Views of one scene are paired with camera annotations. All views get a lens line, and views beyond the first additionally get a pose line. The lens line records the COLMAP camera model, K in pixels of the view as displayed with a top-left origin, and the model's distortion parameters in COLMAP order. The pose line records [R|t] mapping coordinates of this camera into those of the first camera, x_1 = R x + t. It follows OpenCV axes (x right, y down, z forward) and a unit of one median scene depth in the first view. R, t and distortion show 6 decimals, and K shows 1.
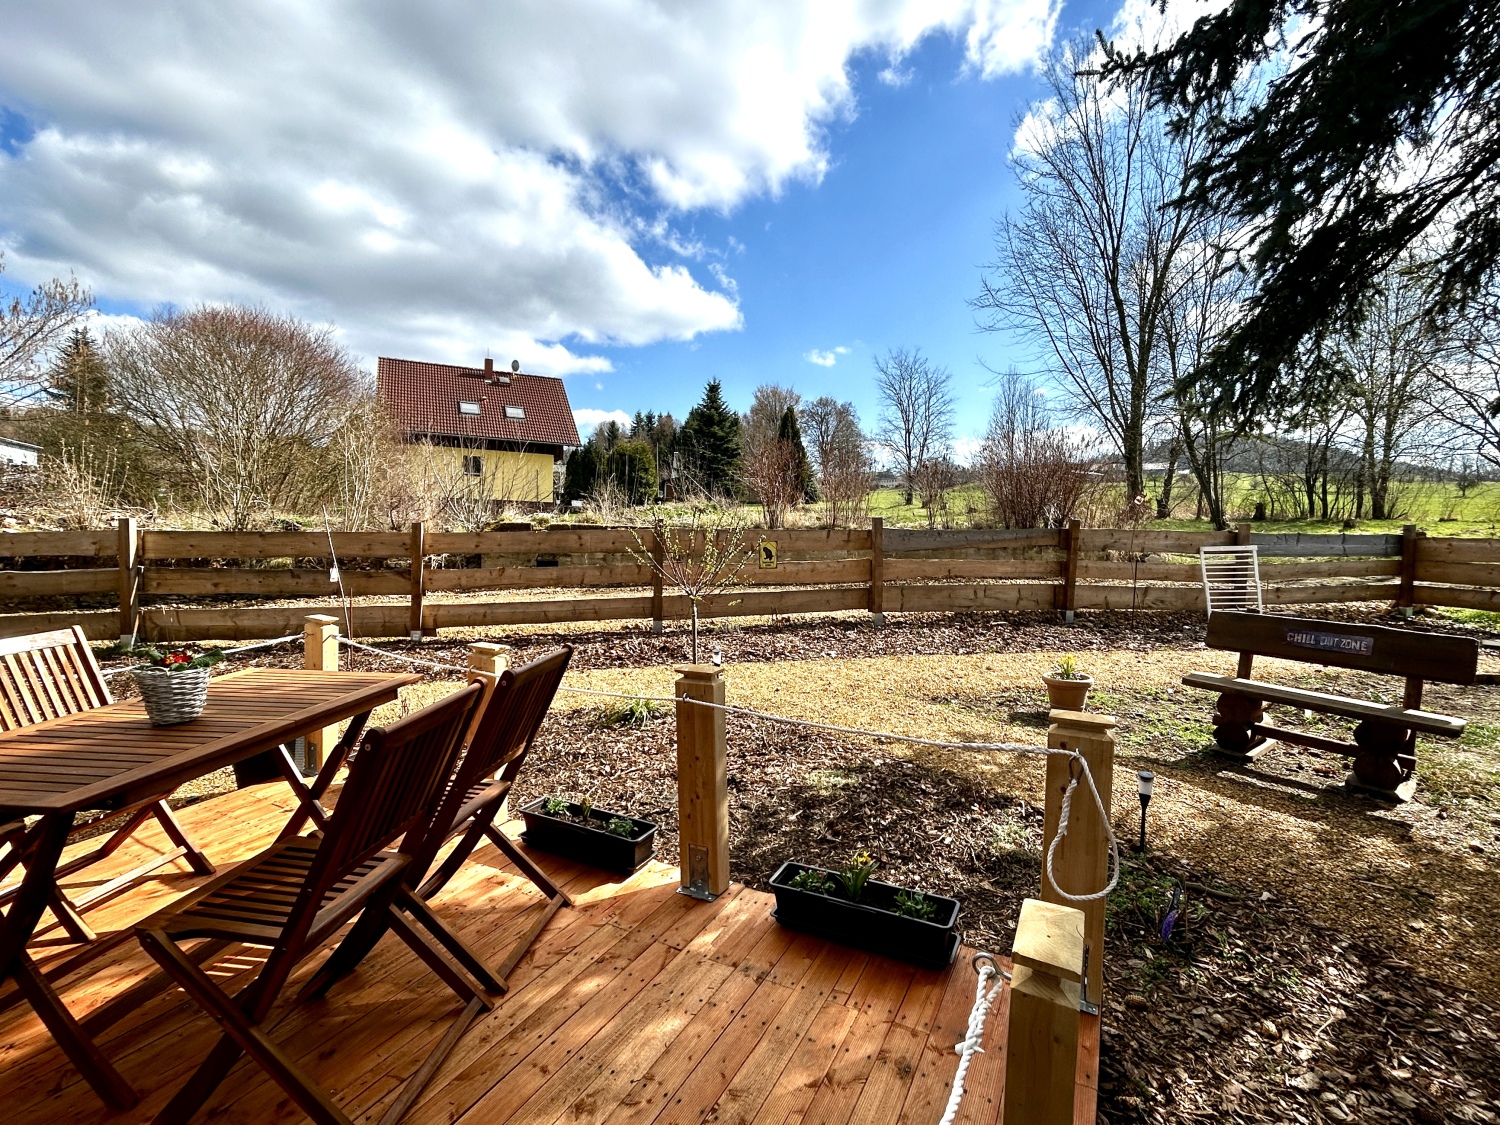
lens RADIAL K [[701.0, 0, 750.0], [0, 701.0, 562.5], [0, 0, 1]] dist [0.012976, -0.000097]
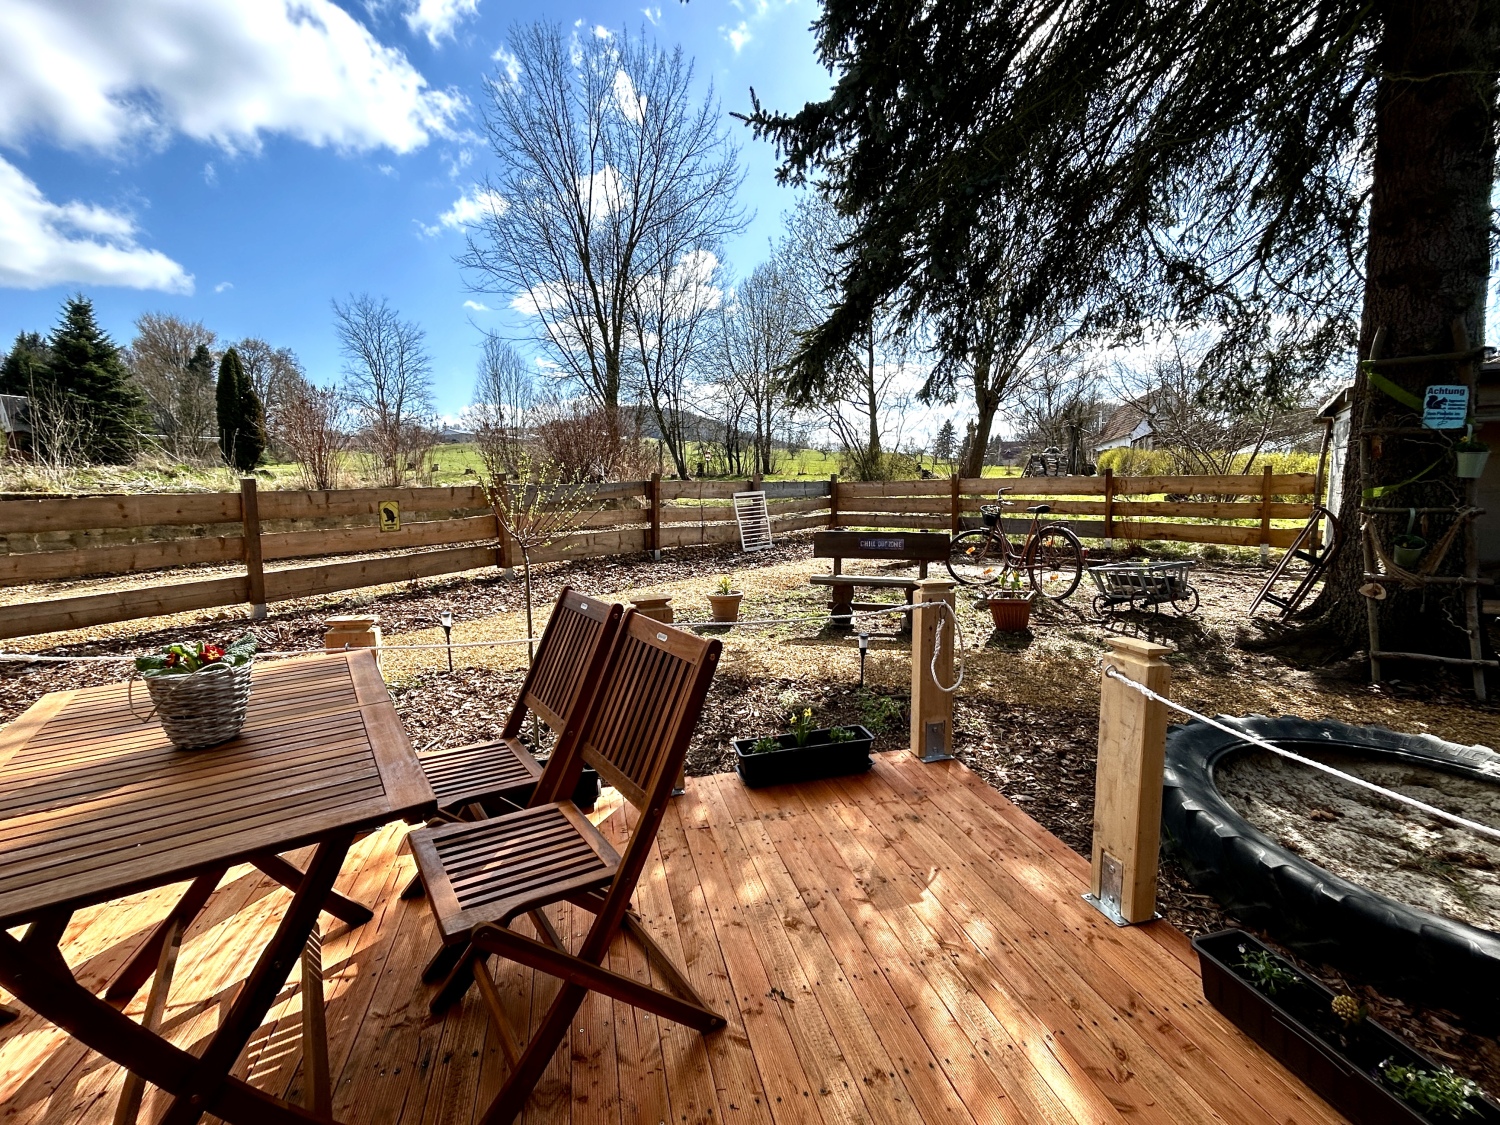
lens RADIAL K [[686.5, 0, 747.6], [0, 686.5, 560.7], [0, 0, 1]] dist [-0.016840, 0.011545]
pose [[0.748115, -0.098438, 0.656227, -0.187411], [0.063149, 0.995009, 0.077266, 0.005997], [-0.660557, -0.016364, 0.750598, 0.024676]]
